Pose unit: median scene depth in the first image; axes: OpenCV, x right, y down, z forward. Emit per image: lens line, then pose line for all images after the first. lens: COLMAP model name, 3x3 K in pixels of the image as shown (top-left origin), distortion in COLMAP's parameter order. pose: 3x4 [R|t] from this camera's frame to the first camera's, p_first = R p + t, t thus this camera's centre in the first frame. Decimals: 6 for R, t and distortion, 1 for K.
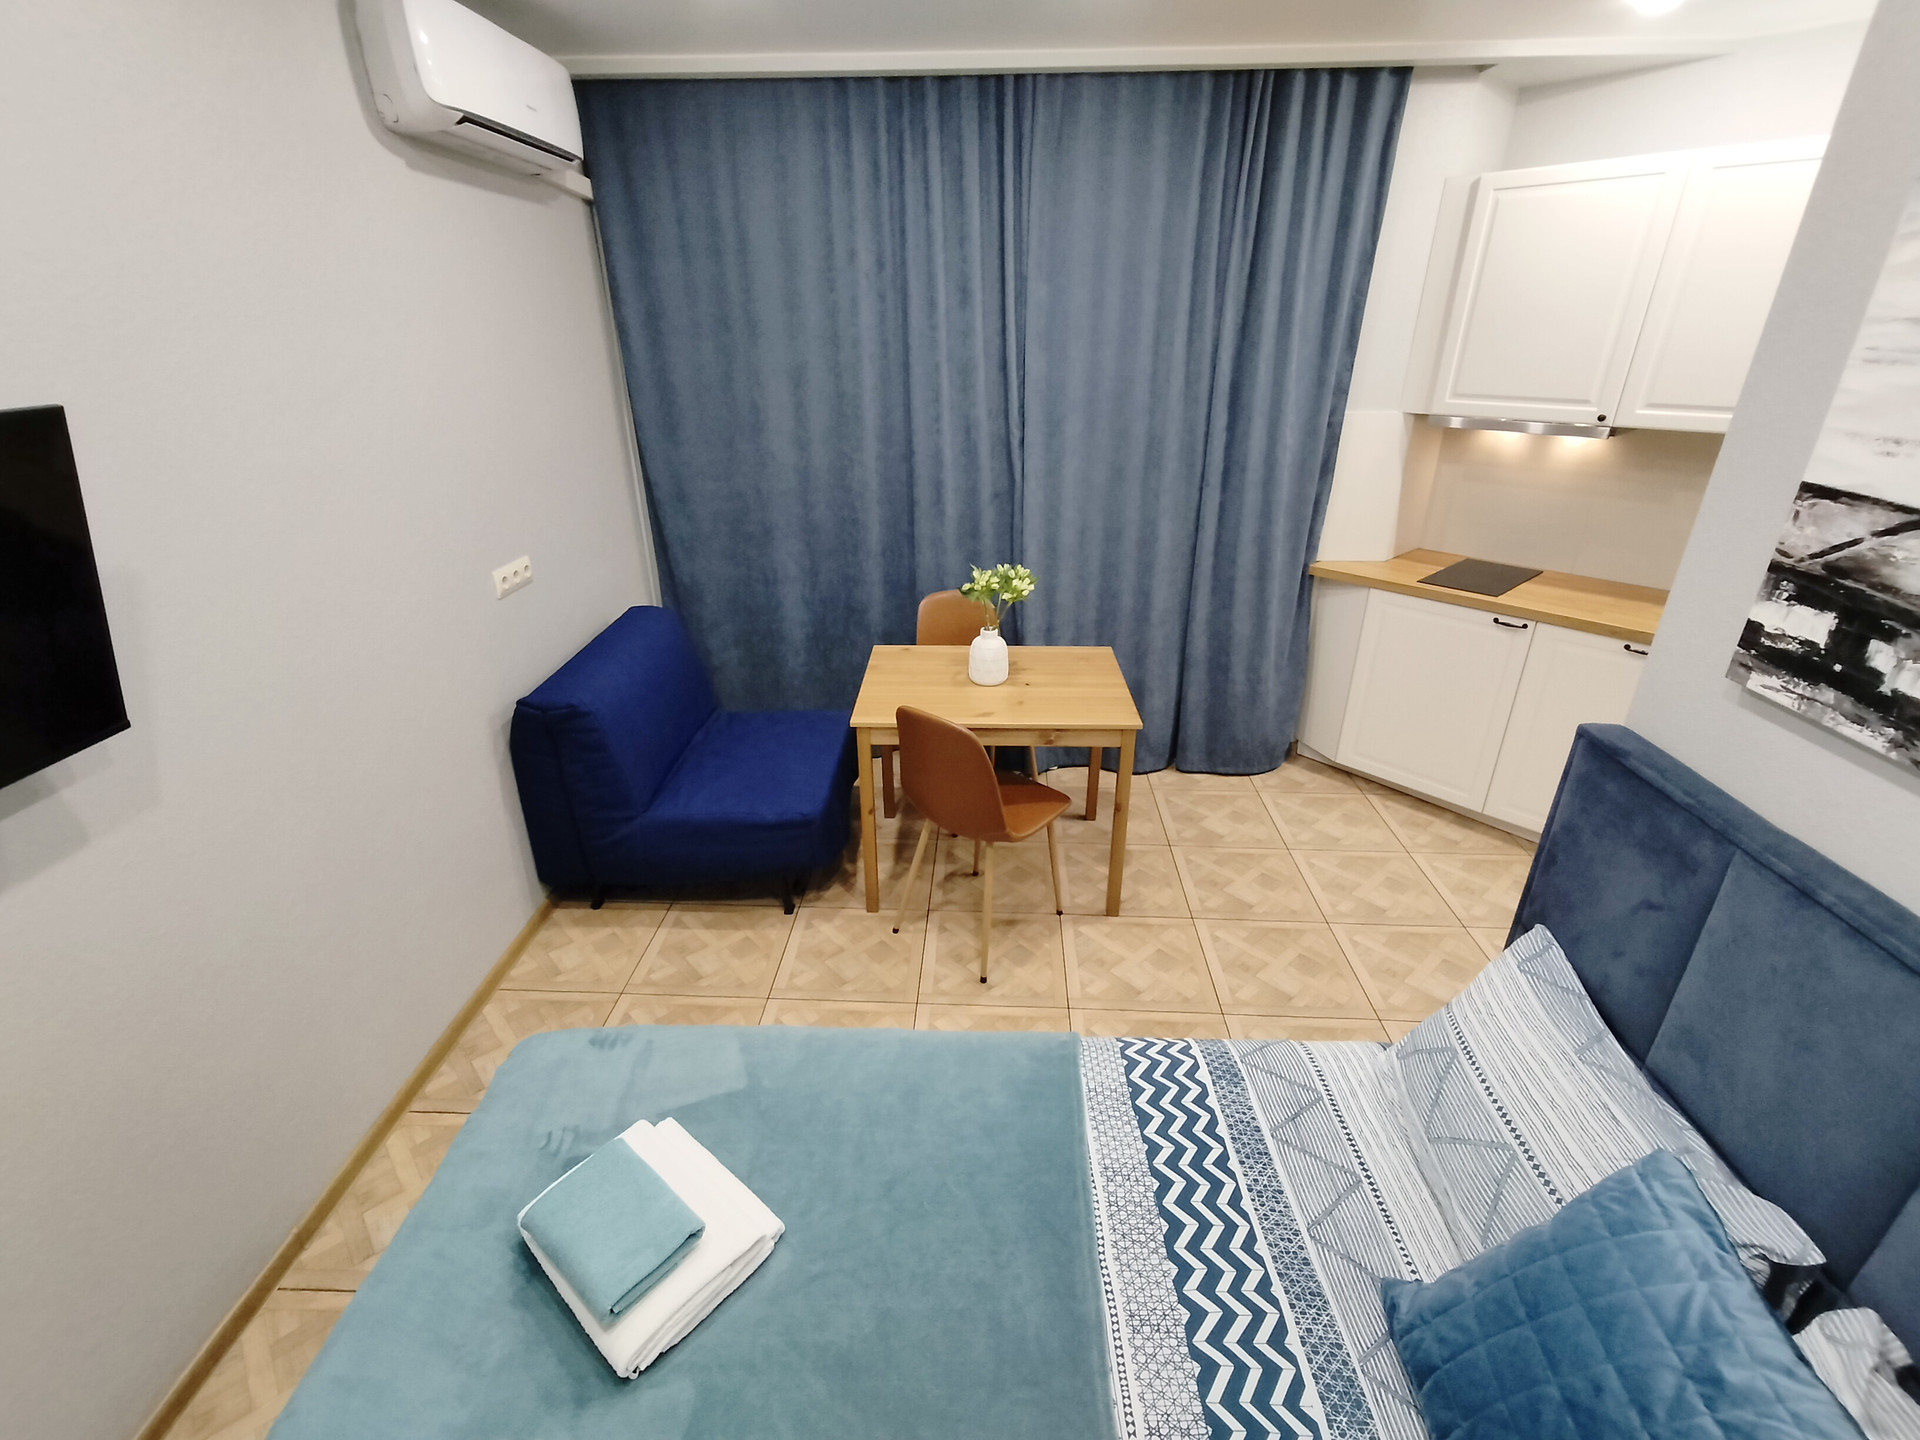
lens RADIAL K [[877.8, 0, 952.2], [0, 877.8, 715.8], [0, 0, 1]] dist [-0.001703, 0.005227]
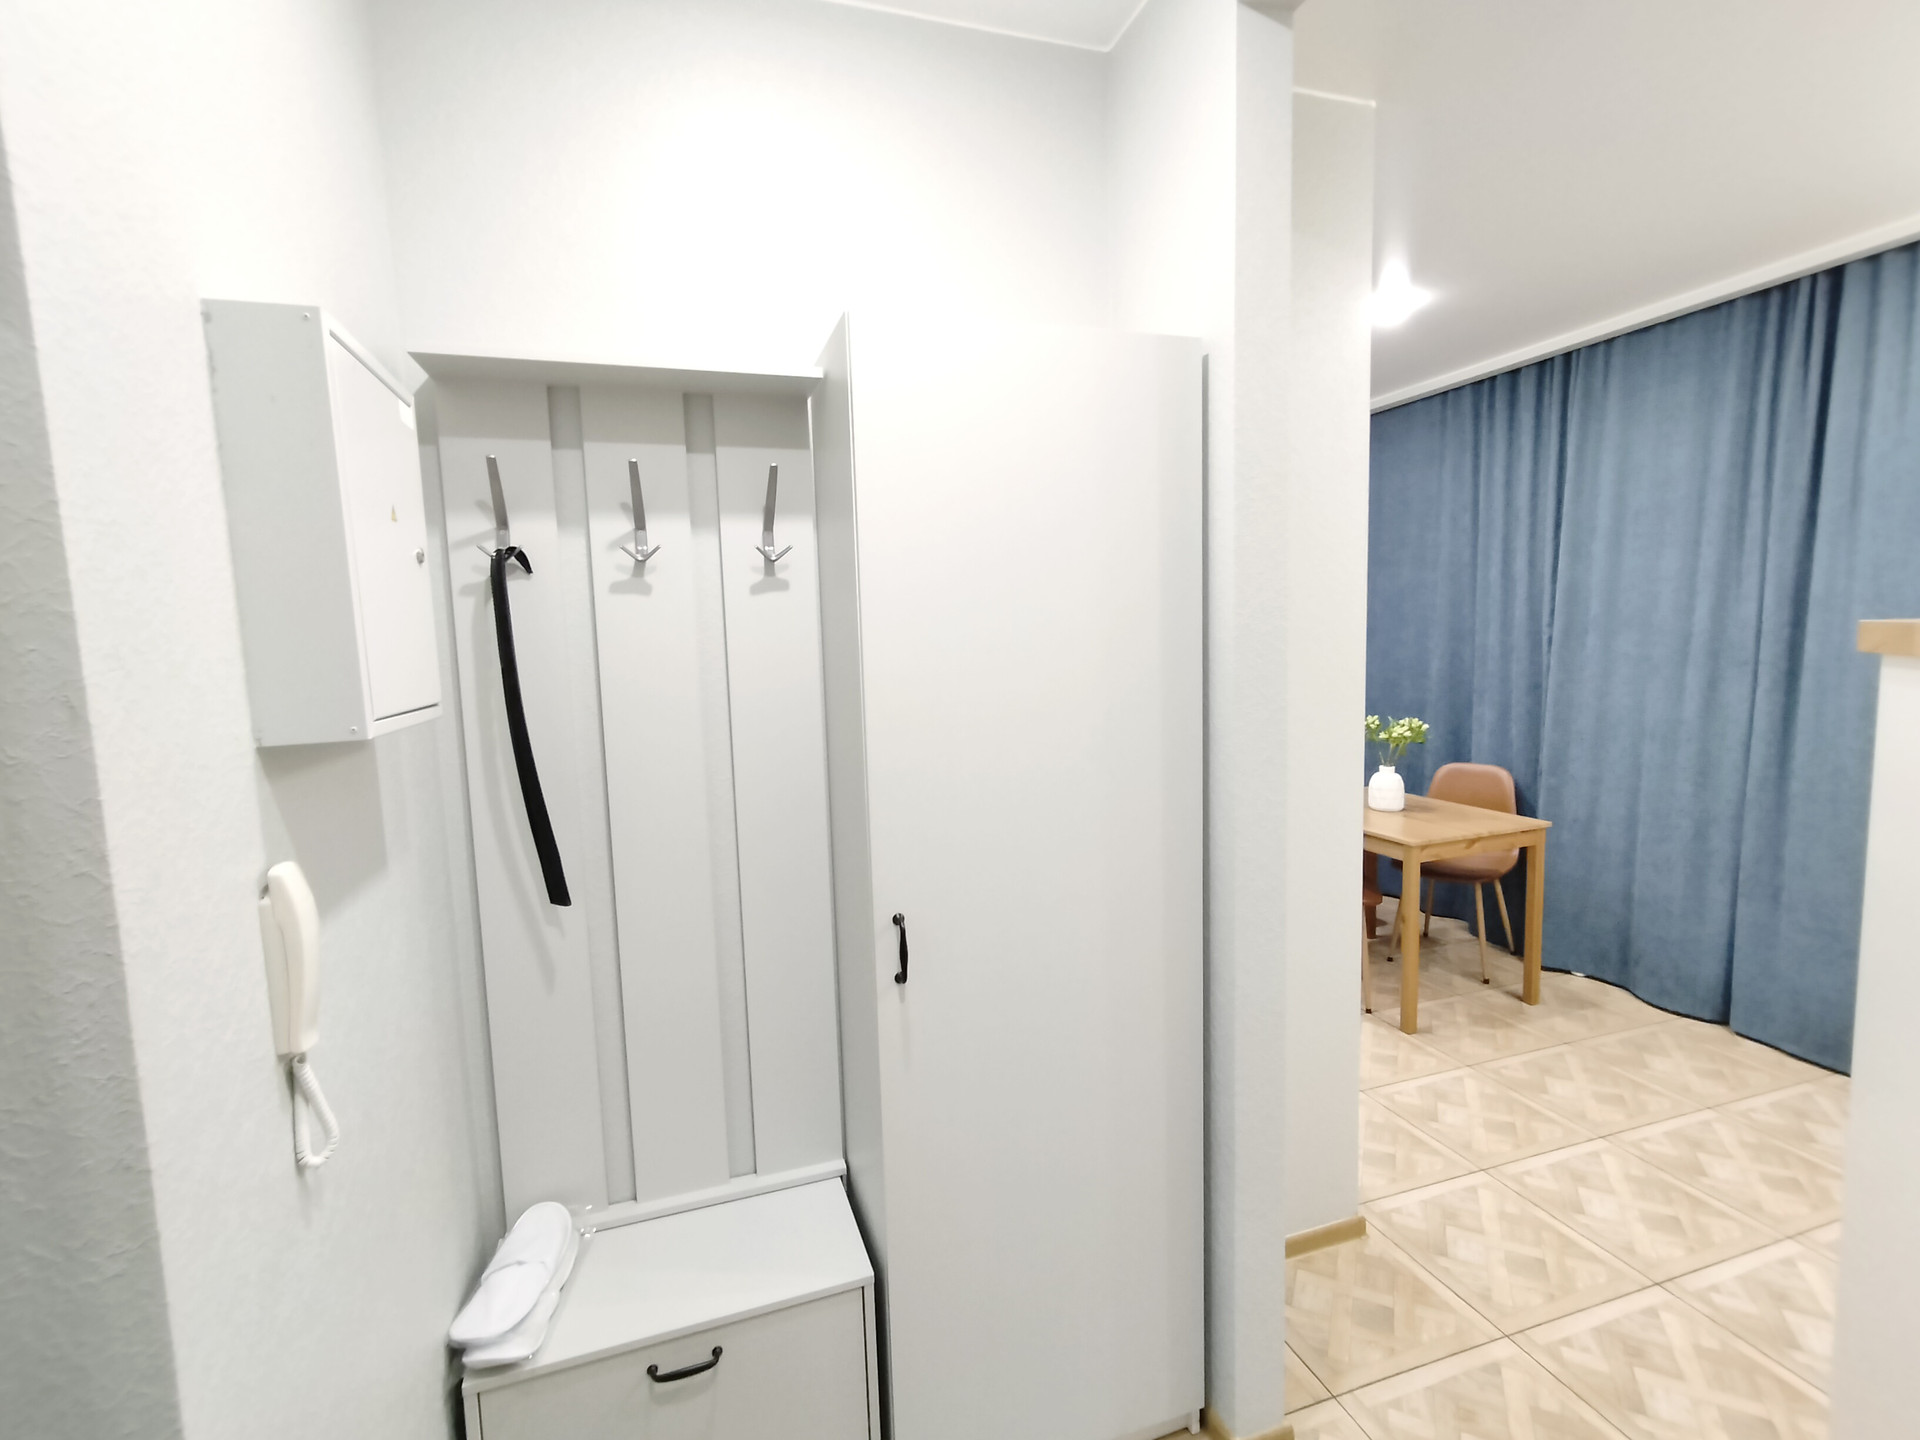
lens RADIAL K [[877.8, 0, 952.2], [0, 877.8, 715.8], [0, 0, 1]] dist [-0.001703, 0.005227]
pose [[0.358175, 0.085428, -0.929738, 1.008417], [-0.357313, 0.932538, -0.051967, 0.125296], [0.862576, 0.350821, 0.364537, -0.019997]]
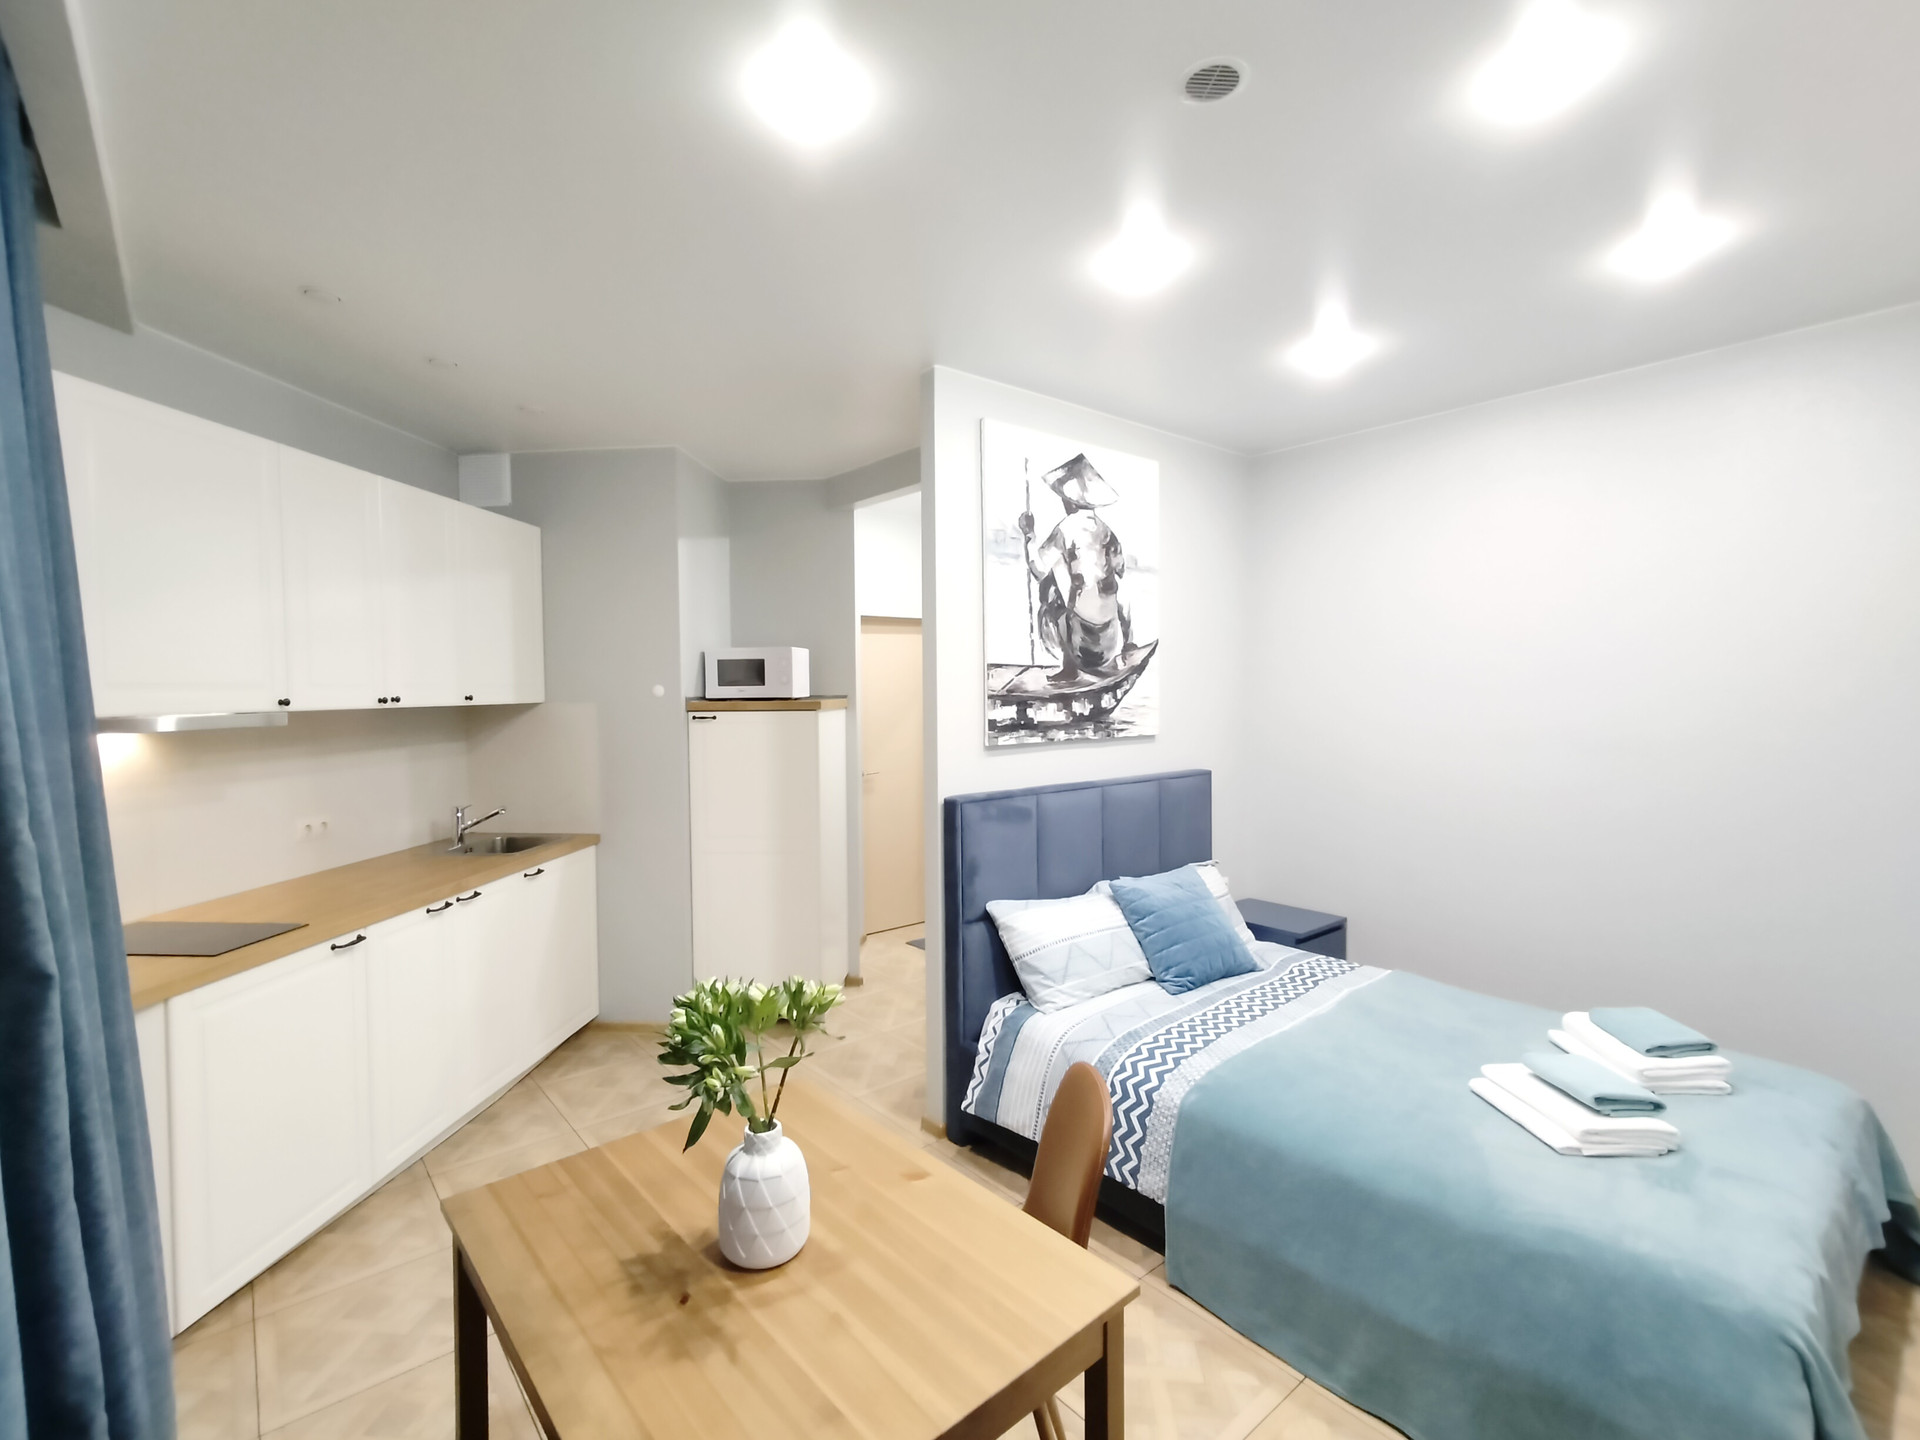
lens RADIAL K [[877.8, 0, 952.2], [0, 877.8, 715.8], [0, 0, 1]] dist [-0.001703, 0.005227]
pose [[-0.678601, -0.013301, 0.734387, -0.359238], [0.314682, 0.898164, 0.307046, -0.404407], [-0.663684, 0.439460, -0.605309, 1.145849]]
